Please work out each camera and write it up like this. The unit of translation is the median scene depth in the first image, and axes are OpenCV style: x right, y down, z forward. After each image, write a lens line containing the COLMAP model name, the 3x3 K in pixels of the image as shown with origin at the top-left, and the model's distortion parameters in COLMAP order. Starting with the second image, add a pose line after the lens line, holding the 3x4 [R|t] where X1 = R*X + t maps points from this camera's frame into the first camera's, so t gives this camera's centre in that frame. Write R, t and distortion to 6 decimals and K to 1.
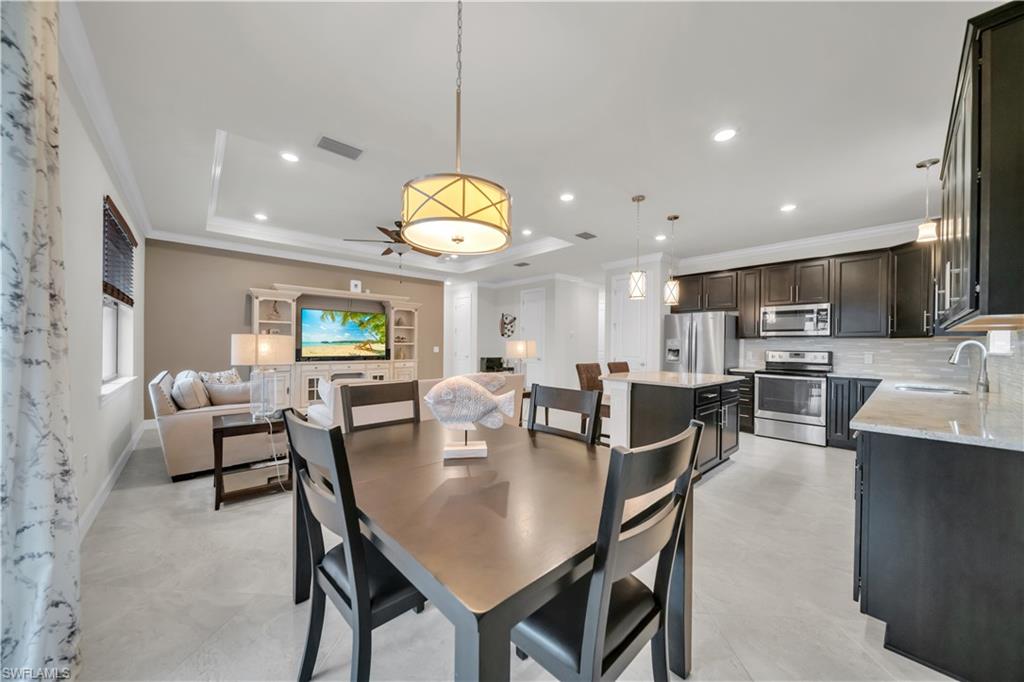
lens RADIAL K [[353.1, 0, 520.0], [0, 353.1, 344.2], [0, 0, 1]] dist [0.000465, -0.001021]
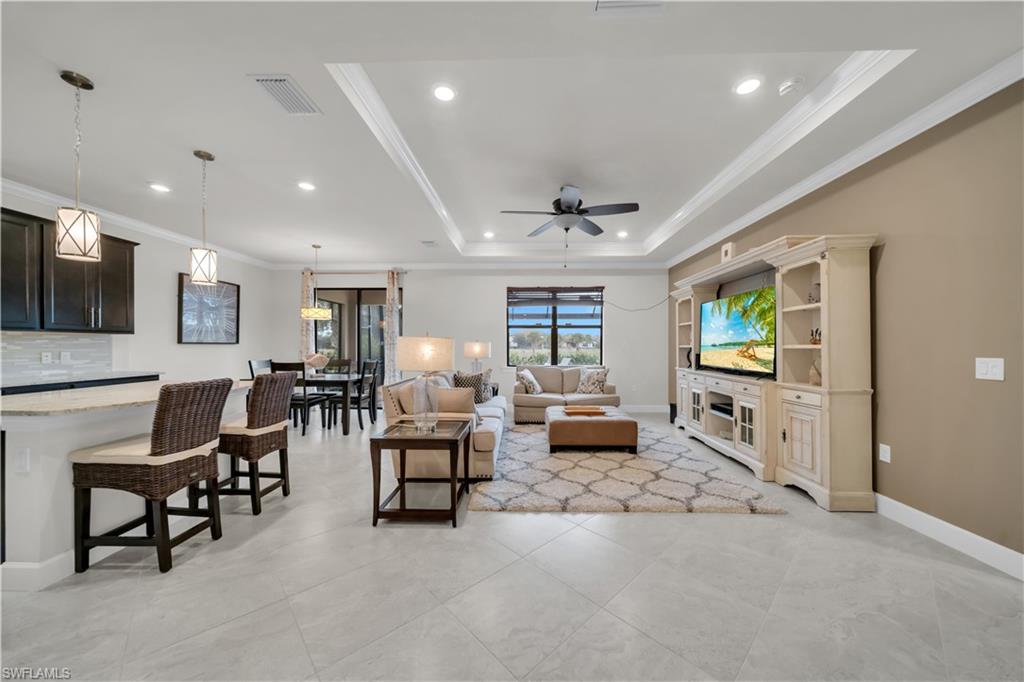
lens RADIAL K [[353.1, 0, 514.8], [0, 353.1, 348.5], [0, 0, 1]] dist [0.000465, -0.001021]
pose [[-0.698799, -0.007018, -0.715284, 0.233838], [-0.007230, 0.999970, -0.002748, 0.005683], [0.715282, 0.003251, -0.698829, 1.170224]]
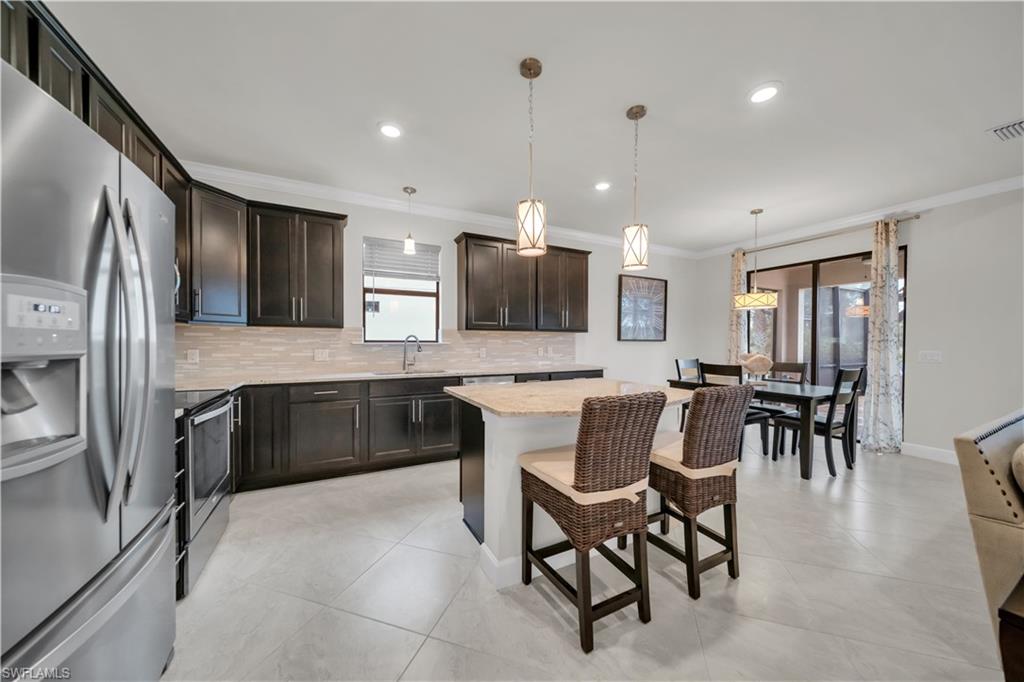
lens RADIAL K [[353.1, 0, 513.4], [0, 353.1, 343.5], [0, 0, 1]] dist [0.000465, -0.001021]
pose [[-0.964670, -0.016303, 0.262956, 0.214390], [-0.015757, 0.999867, 0.004184, 0.004779], [-0.262990, -0.000107, -0.964799, 0.967979]]
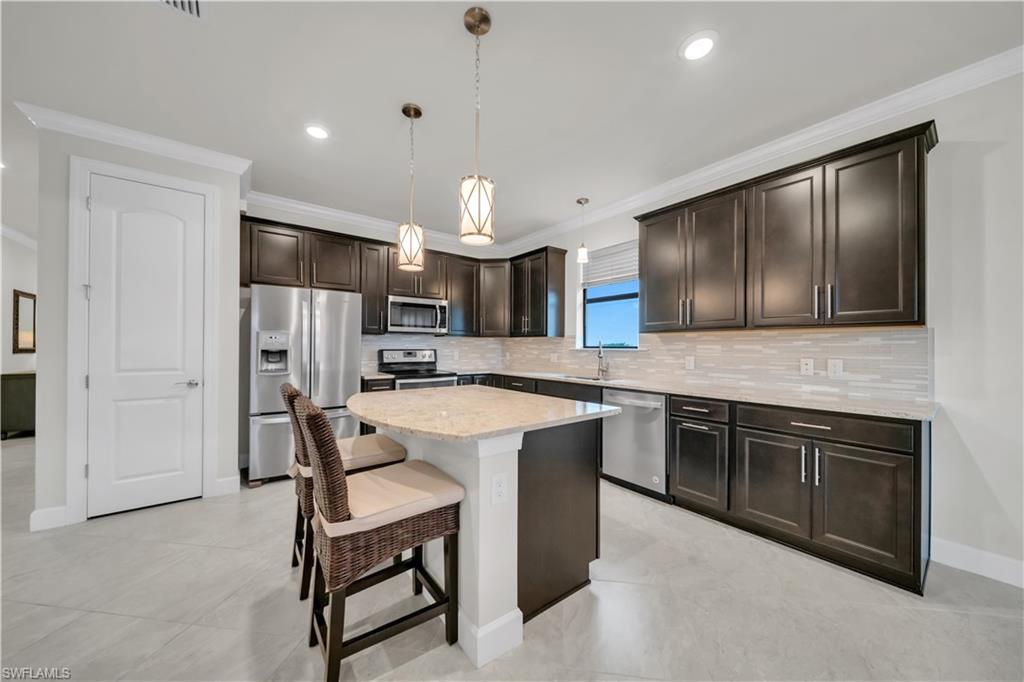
lens RADIAL K [[353.1, 0, 518.9], [0, 353.1, 345.1], [0, 0, 1]] dist [0.000465, -0.001021]
pose [[0.076794, -0.008160, 0.997014, -0.067442], [-0.006344, 0.999942, 0.008673, -0.001160], [-0.997027, -0.006991, 0.076738, 0.523153]]
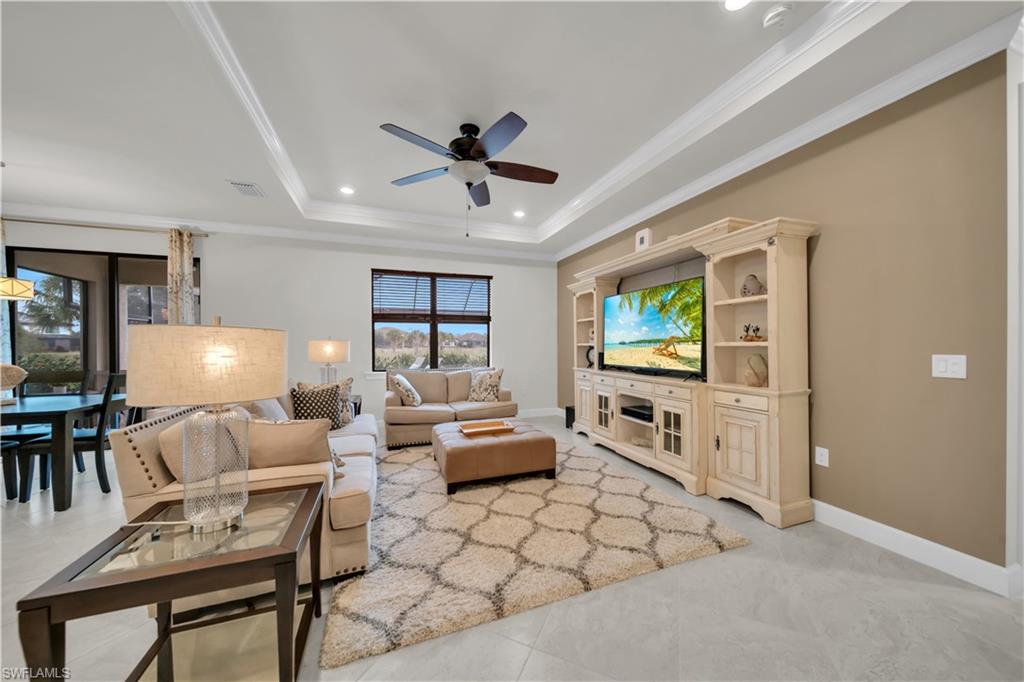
lens RADIAL K [[353.1, 0, 513.5], [0, 353.1, 345.9], [0, 0, 1]] dist [0.000465, -0.001021]
pose [[-0.378297, -0.005727, -0.925667, 0.123574], [0.002985, 0.999968, -0.007407, 0.003877], [0.925679, -0.005565, -0.378268, 1.024377]]
